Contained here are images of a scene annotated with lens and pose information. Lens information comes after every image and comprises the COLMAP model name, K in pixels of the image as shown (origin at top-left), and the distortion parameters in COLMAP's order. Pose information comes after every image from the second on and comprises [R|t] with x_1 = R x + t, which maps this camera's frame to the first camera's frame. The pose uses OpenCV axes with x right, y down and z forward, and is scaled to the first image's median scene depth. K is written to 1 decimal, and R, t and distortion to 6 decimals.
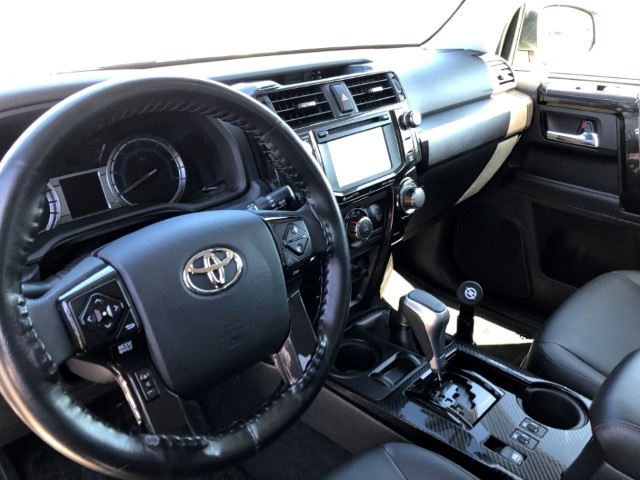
lens RADIAL K [[539.5, 0, 320.0], [0, 539.5, 240.0], [0, 0, 1]] dist [0.011110, 0.002855]
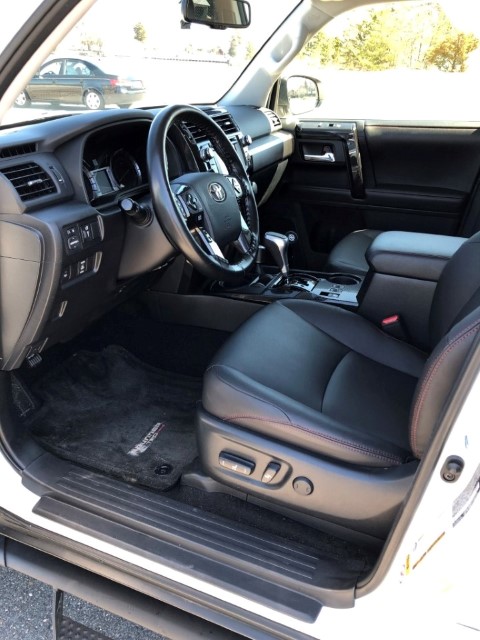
lens RADIAL K [[539.5, 0, 240.0], [0, 539.5, 320.0], [0, 0, 1]] dist [0.011110, 0.002855]
pose [[0.934528, -0.153091, 0.321278, -0.353760], [0.149910, 0.988088, 0.034774, 0.201958], [-0.322775, 0.015666, 0.946346, -0.450242]]
